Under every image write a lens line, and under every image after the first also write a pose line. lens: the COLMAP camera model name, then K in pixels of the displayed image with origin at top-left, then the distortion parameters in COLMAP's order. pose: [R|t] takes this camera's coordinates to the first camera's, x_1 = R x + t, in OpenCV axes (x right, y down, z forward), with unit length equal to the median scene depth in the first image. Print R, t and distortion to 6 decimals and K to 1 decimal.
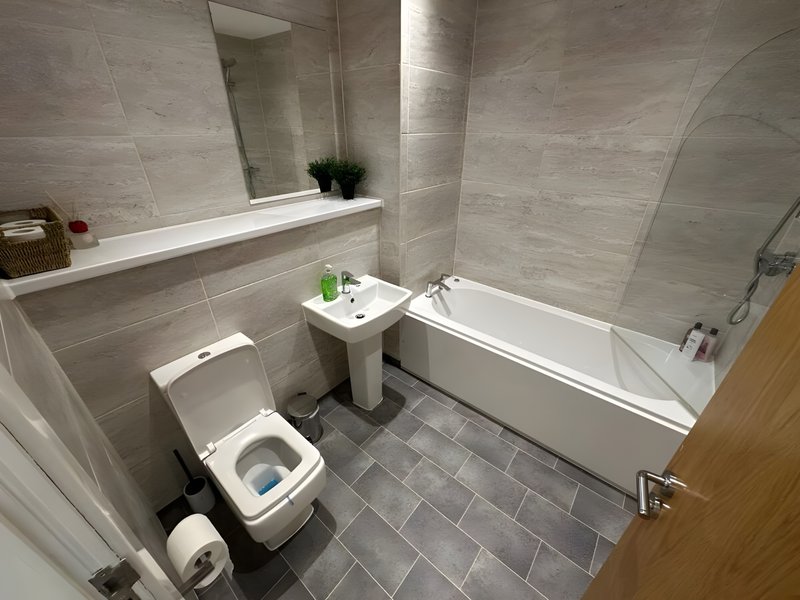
lens RADIAL K [[319.6, 0, 400.6], [0, 319.6, 300.8], [0, 0, 1]] dist [-0.001344, 0.000533]
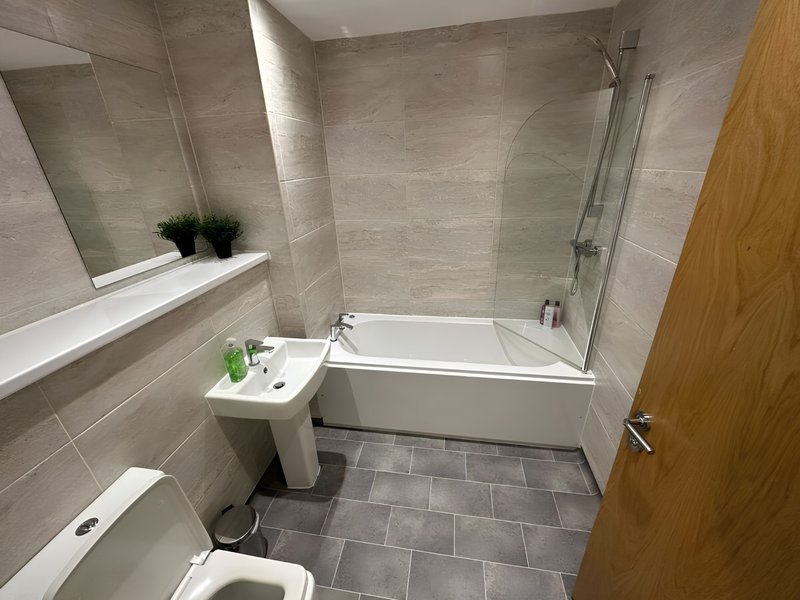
lens RADIAL K [[319.6, 0, 400.6], [0, 319.6, 300.8], [0, 0, 1]] dist [-0.001344, 0.000533]
pose [[0.862727, -0.236139, 0.447148, -0.180681], [0.279645, 0.959543, -0.032811, -0.051684], [-0.421310, 0.153349, 0.893858, 0.058230]]
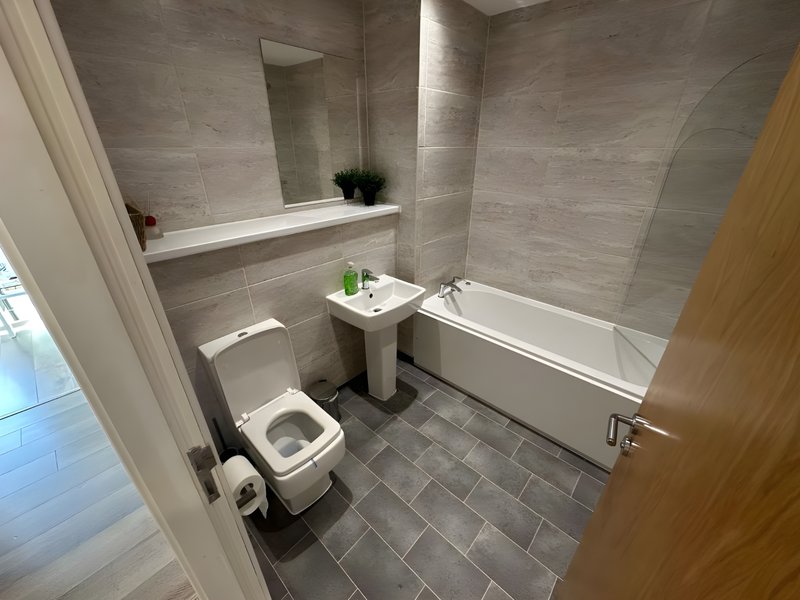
lens RADIAL K [[319.6, 0, 400.6], [0, 319.6, 300.8], [0, 0, 1]] dist [-0.001344, 0.000533]
pose [[0.998883, 0.018082, -0.043656, -0.000779], [-0.020058, 0.998774, -0.045262, 0.065203], [0.042784, 0.046087, 0.998021, -0.093676]]
